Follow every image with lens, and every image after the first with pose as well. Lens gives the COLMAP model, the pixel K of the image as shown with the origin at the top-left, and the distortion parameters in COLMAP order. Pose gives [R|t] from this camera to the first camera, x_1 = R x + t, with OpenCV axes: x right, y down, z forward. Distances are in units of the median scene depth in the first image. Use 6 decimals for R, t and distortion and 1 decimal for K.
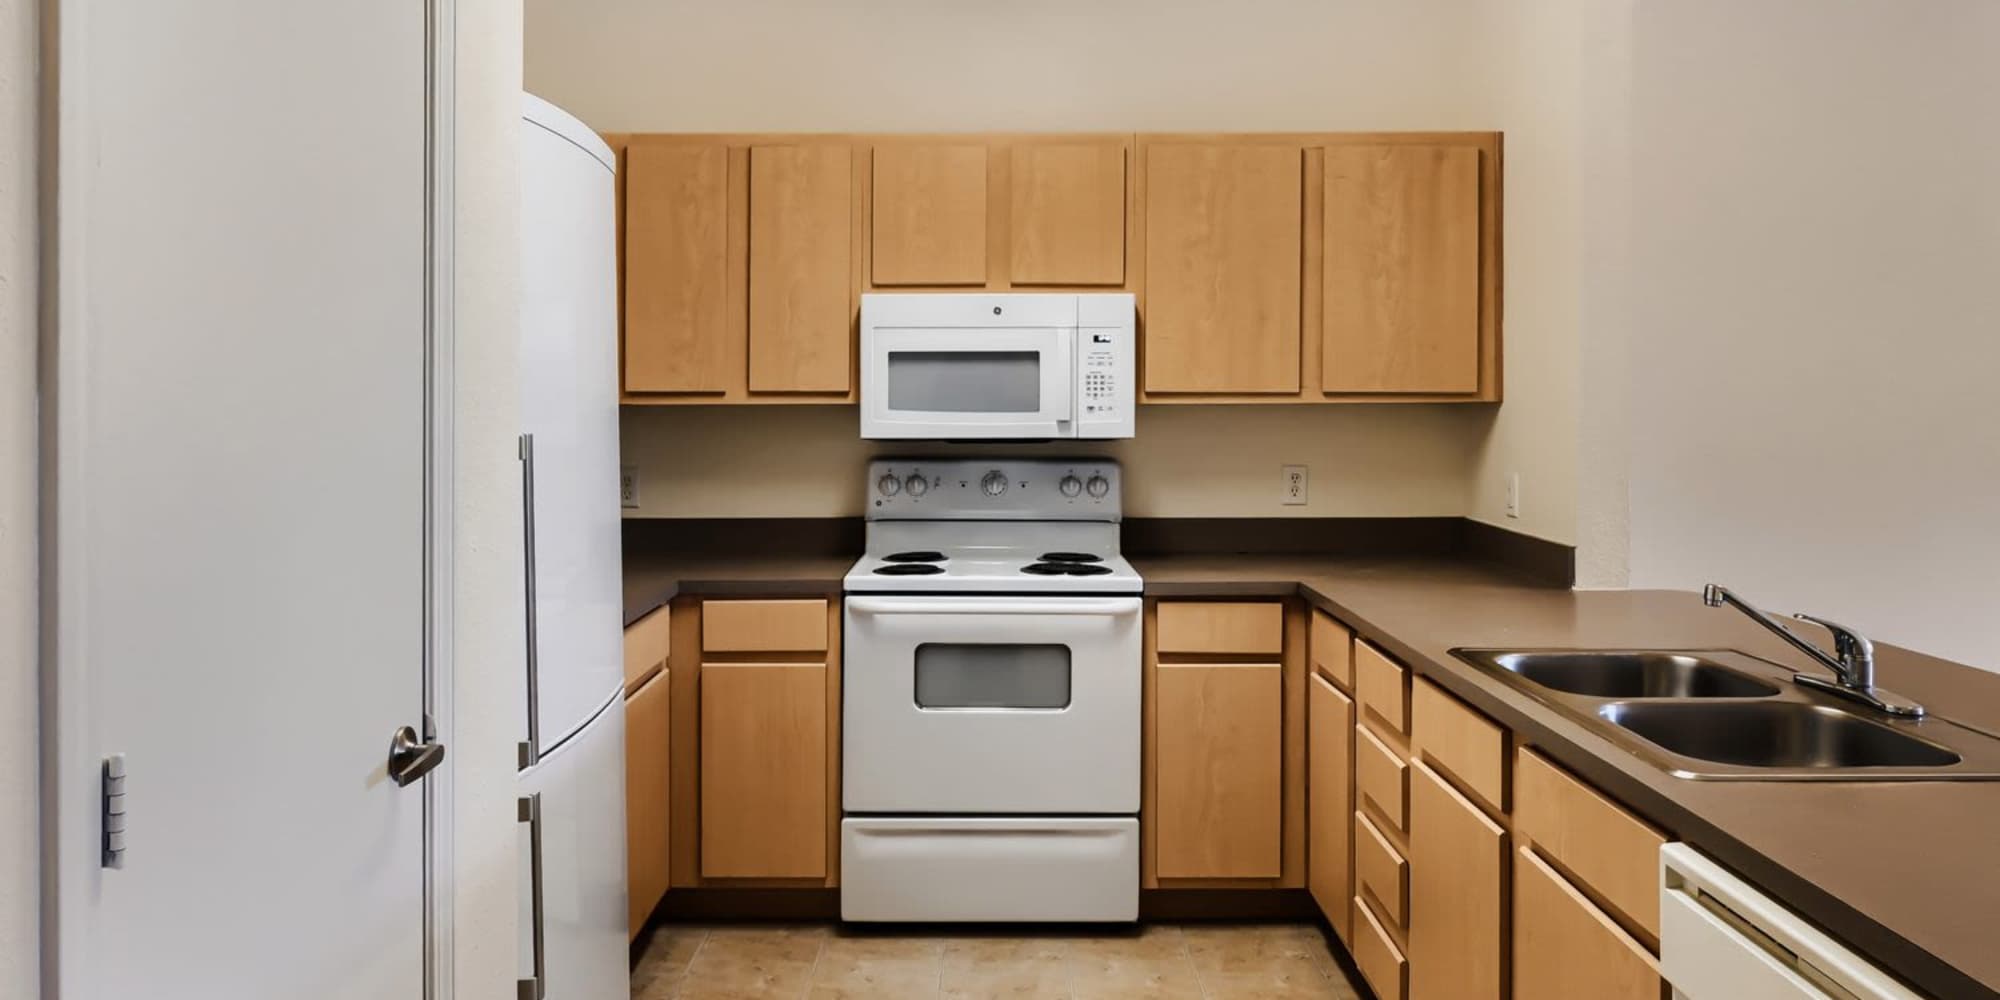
lens RADIAL K [[1298.2, 0, 998.6], [0, 1298.2, 396.9], [0, 0, 1]] dist [-0.004389, 0.000169]
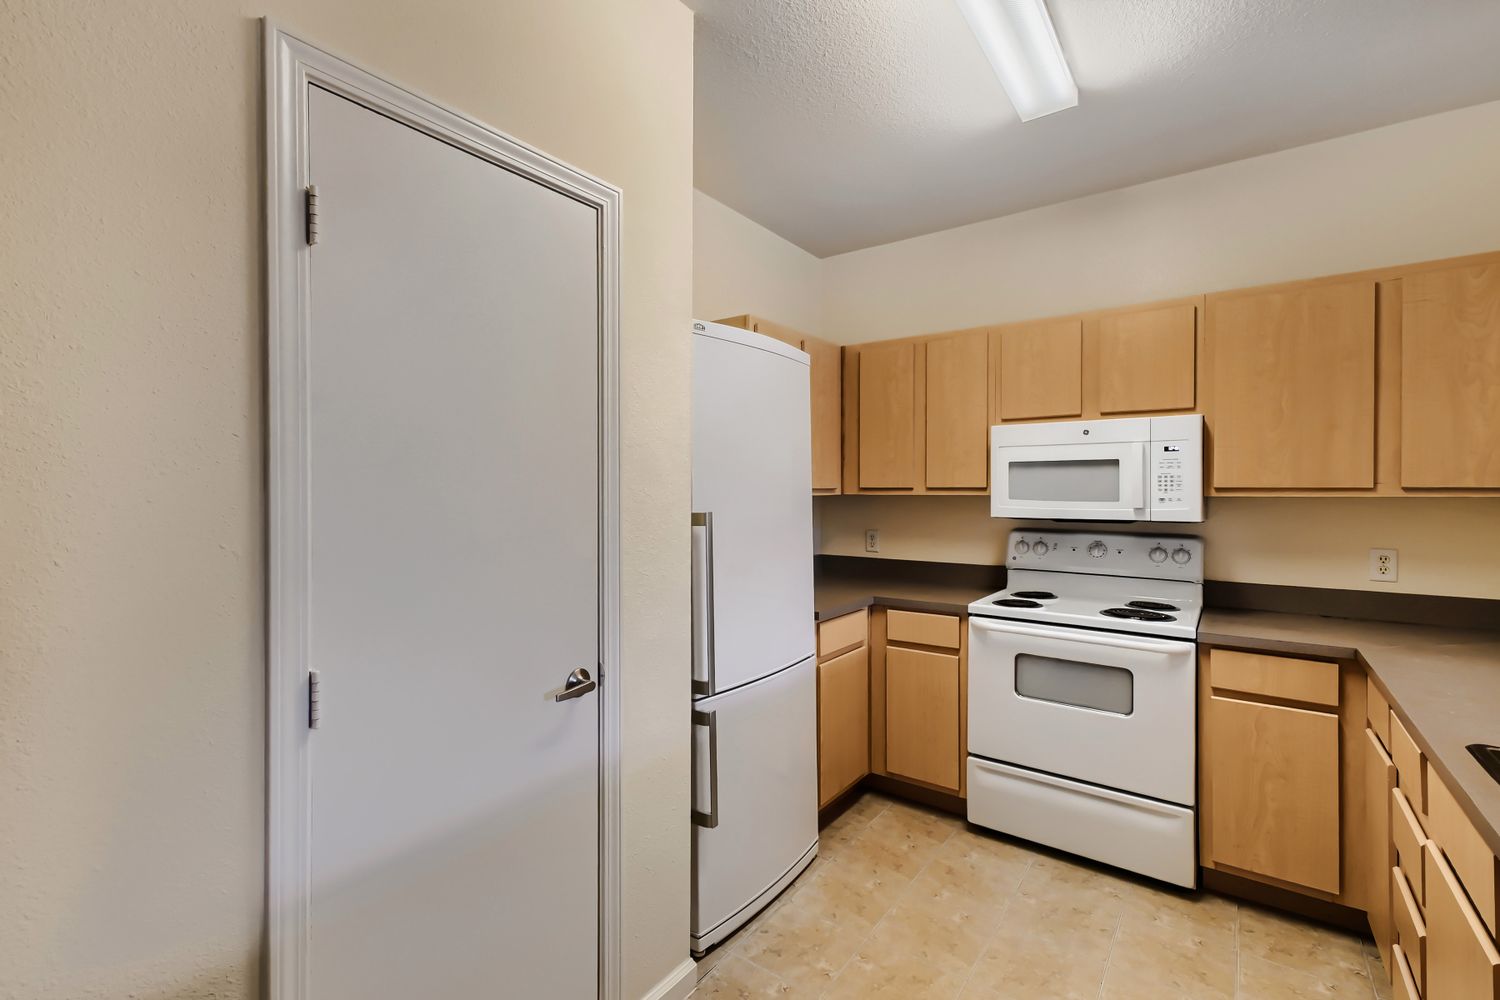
lens RADIAL K [[666.6, 0, 749.7], [0, 666.6, 485.5], [0, 0, 1]] dist [0.016631, -0.004936]
pose [[0.804986, -0.002742, -0.593288, 0.148328], [-0.001015, 0.999981, -0.005999, -0.001341], [0.593294, 0.005431, 0.804968, 0.176637]]
